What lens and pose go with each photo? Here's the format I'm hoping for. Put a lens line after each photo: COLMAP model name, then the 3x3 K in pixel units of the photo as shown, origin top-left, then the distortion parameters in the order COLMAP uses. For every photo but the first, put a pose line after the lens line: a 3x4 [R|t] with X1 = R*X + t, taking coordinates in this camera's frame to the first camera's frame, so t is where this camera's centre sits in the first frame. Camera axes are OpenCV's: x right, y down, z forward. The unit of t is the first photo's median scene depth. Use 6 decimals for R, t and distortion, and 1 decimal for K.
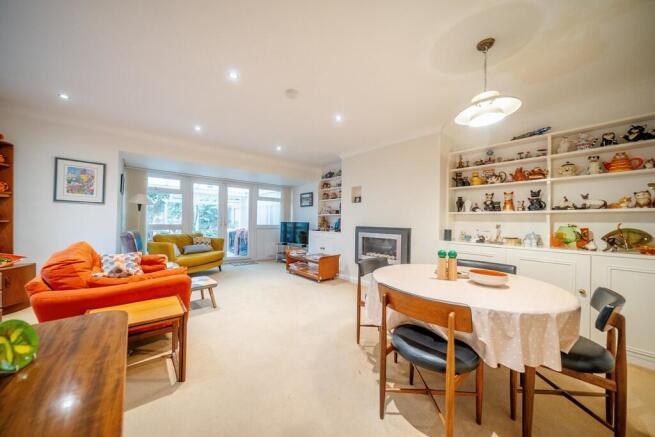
lens RADIAL K [[227.1, 0, 326.3], [0, 227.1, 220.8], [0, 0, 1]] dist [-0.000824, -0.000024]
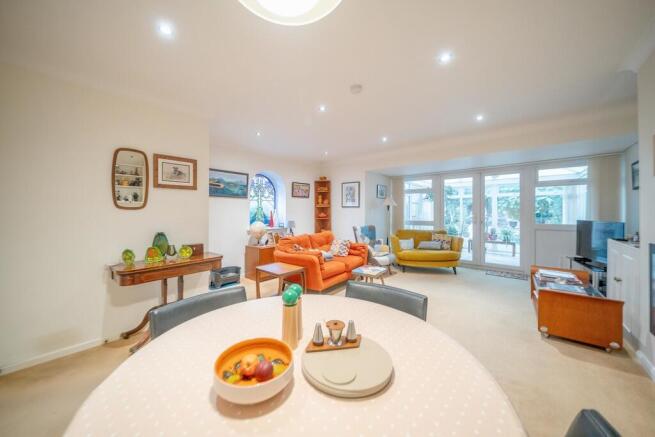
lens RADIAL K [[227.1, 0, 325.9], [0, 227.1, 213.8], [0, 0, 1]] dist [-0.000824, -0.000024]
pose [[0.160475, -0.011871, -0.986969, 0.365775], [0.007708, 0.999912, -0.010774, -0.010410], [0.987010, -0.005878, 0.160552, 0.366929]]
